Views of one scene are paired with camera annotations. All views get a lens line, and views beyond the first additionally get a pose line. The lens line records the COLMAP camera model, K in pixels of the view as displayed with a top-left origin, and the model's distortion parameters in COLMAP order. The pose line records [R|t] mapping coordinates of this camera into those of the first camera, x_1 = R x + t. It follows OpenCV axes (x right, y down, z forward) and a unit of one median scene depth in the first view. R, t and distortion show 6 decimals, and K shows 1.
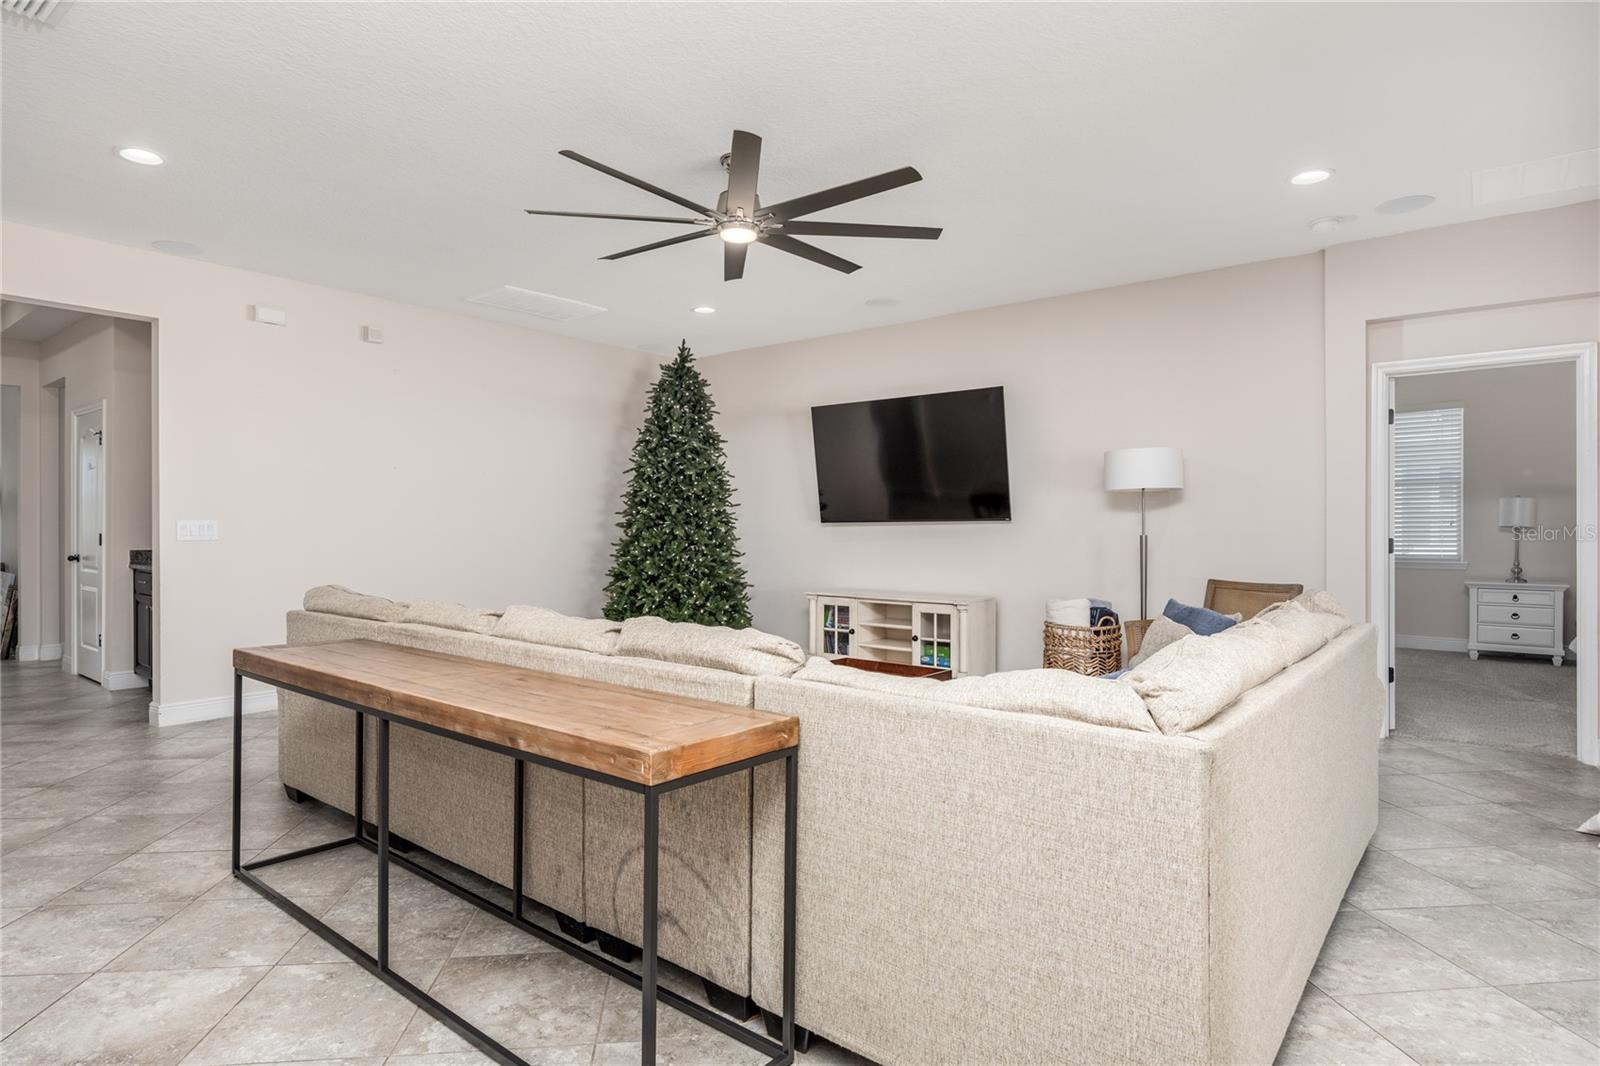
lens RADIAL K [[889.7, 0, 800.0], [0, 889.7, 533.0], [0, 0, 1]] dist [0.000525, 0.000426]
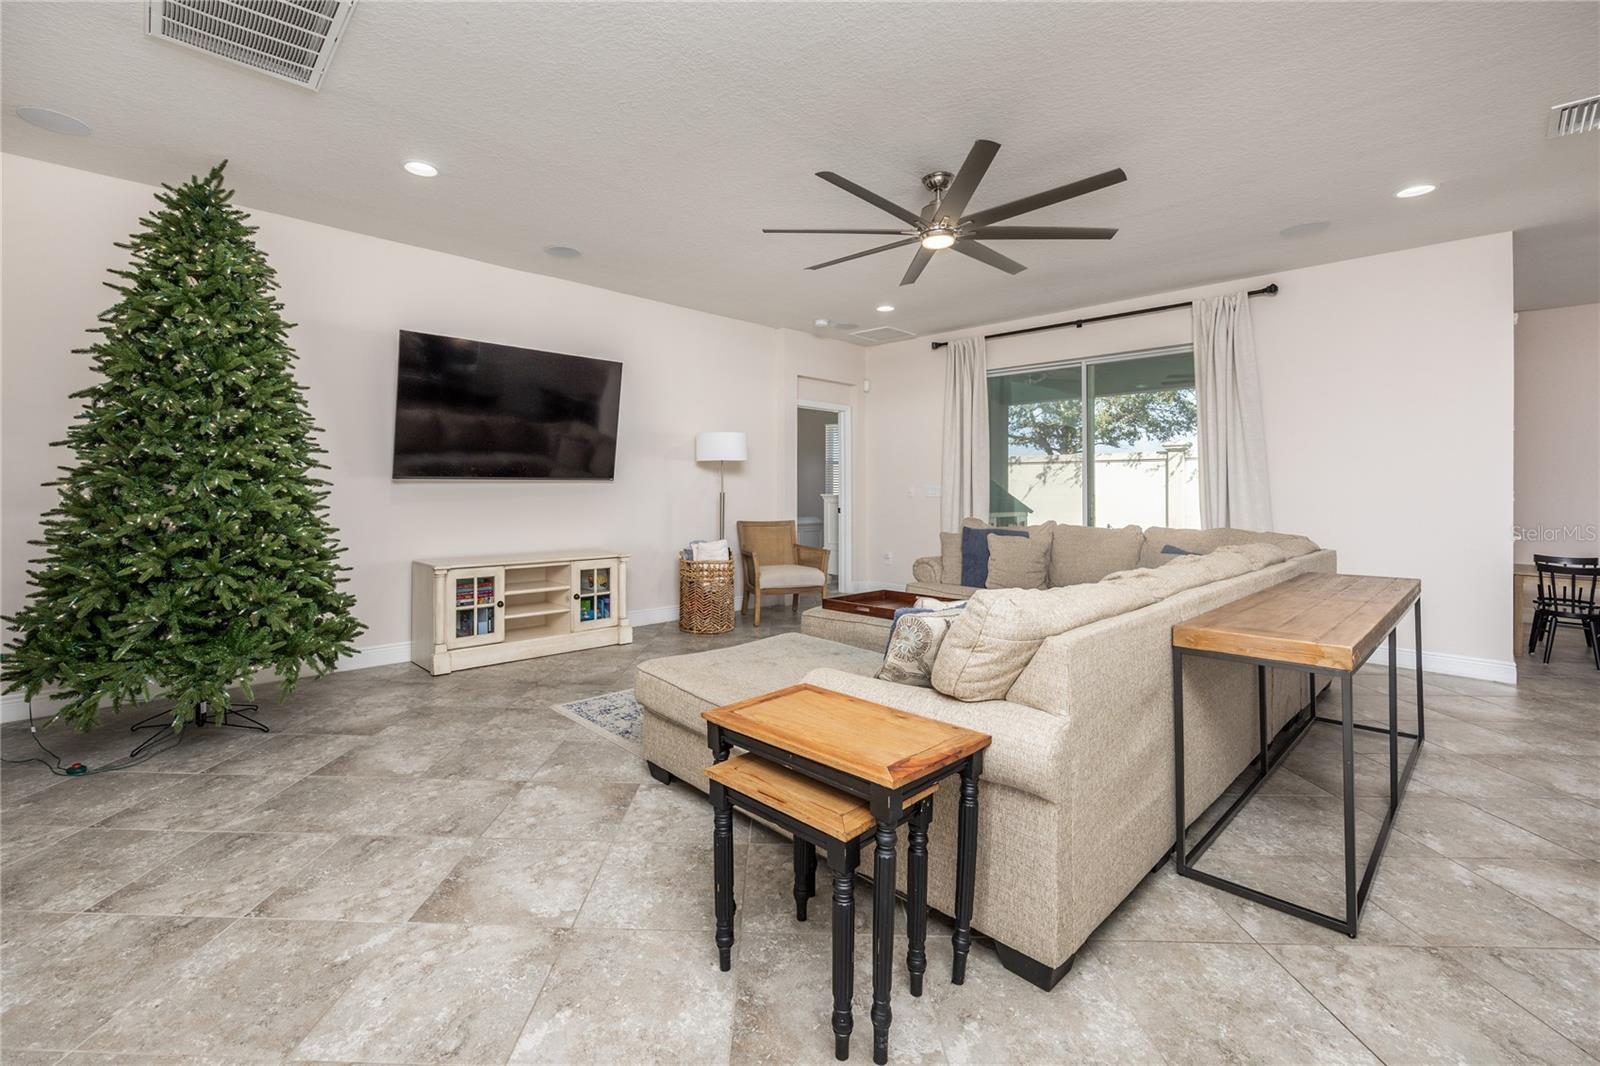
lens RADIAL K [[679.8, 0, 794.3], [0, 679.8, 482.7], [0, 0, 1]] dist [0.000621, 0.000128]
pose [[0.116031, 0.005732, 0.993229, -0.609727], [0.000254, 0.999983, -0.005801, -0.005919], [-0.993246, 0.000926, 0.116028, 0.670794]]
